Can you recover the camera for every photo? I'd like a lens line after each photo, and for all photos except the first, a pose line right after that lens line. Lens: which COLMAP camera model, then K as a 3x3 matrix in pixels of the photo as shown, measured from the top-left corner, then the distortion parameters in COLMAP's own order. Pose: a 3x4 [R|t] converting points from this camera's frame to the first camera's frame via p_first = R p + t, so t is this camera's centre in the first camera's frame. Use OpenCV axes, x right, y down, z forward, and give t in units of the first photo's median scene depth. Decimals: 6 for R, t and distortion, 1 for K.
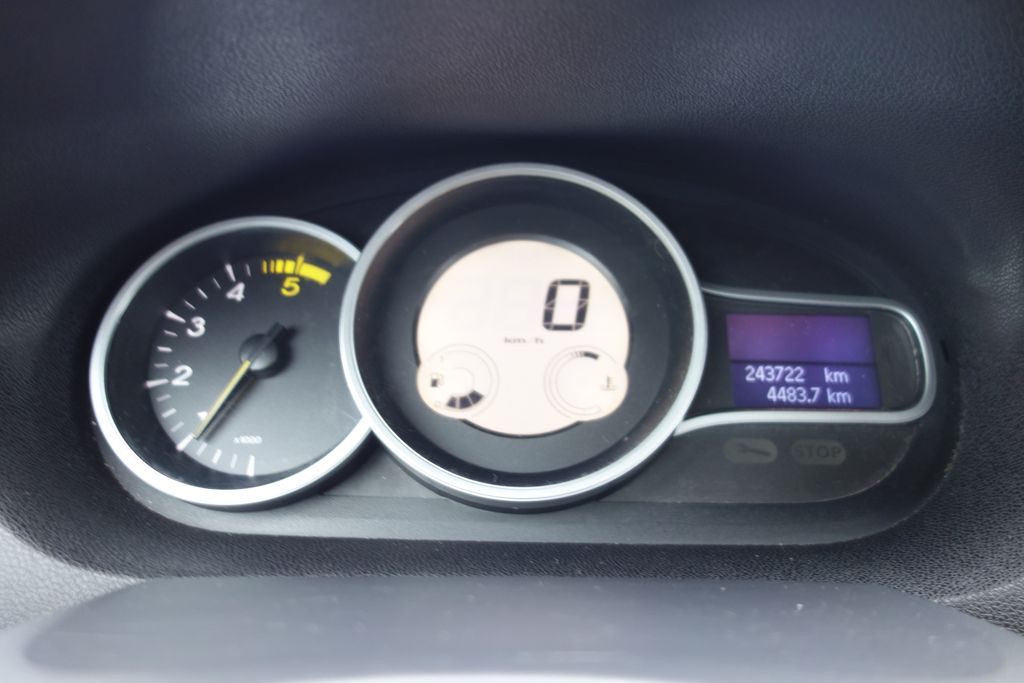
lens RADIAL K [[807.2, 0, 511.8], [0, 807.2, 345.2], [0, 0, 1]] dist [0.009641, -0.009077]
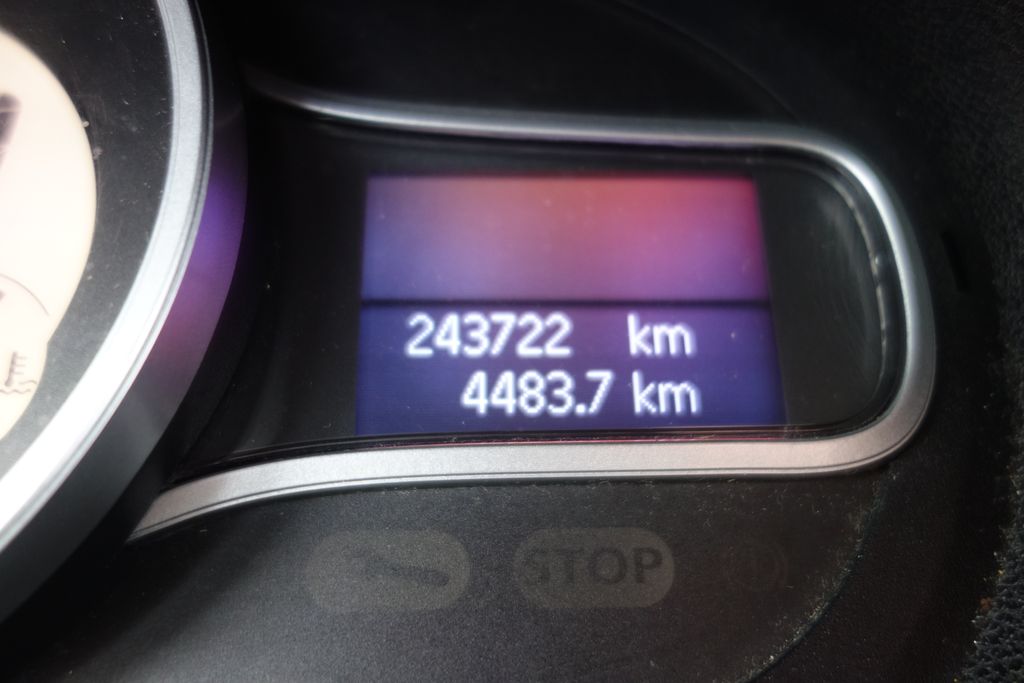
lens RADIAL K [[807.2, 0, 511.8], [0, 807.2, 345.2], [0, 0, 1]] dist [0.009641, -0.009077]
pose [[0.998471, -0.023005, 0.050265, 0.319831], [0.022012, 0.999553, 0.020219, 0.033239], [-0.050707, -0.019082, 0.998531, 0.651414]]
